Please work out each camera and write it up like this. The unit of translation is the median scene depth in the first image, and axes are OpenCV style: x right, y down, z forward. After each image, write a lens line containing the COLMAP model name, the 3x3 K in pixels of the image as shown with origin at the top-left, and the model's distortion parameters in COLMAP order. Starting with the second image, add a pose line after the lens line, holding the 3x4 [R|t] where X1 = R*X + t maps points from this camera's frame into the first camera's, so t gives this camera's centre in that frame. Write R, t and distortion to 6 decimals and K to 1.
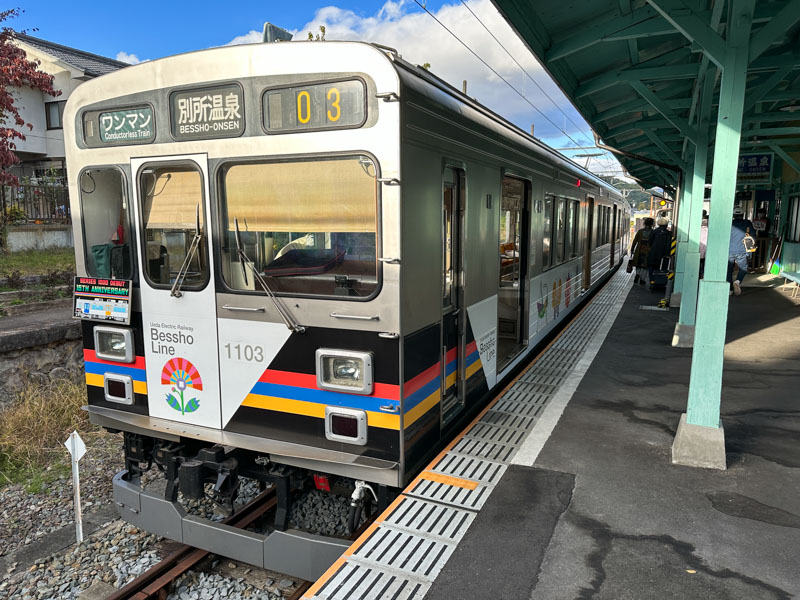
lens RADIAL K [[580.2, 0, 398.9], [0, 580.2, 295.7], [0, 0, 1]] dist [-0.004872, -0.000209]
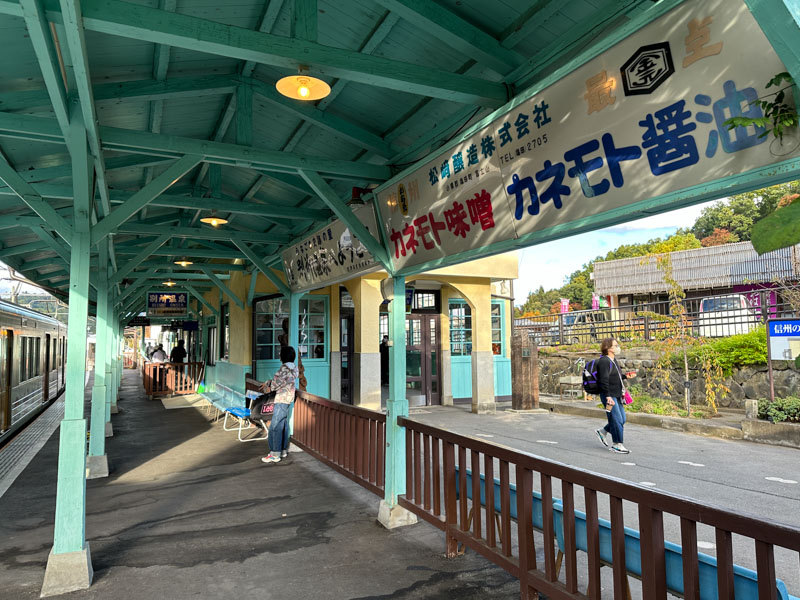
lens RADIAL K [[580.2, 0, 398.9], [0, 580.2, 295.7], [0, 0, 1]] dist [-0.004872, -0.000209]
pose [[0.637607, 0.047742, 0.768881, 0.042493], [0.117184, 0.980452, -0.158056, -0.007029], [-0.761397, 0.190878, 0.619548, -0.216685]]
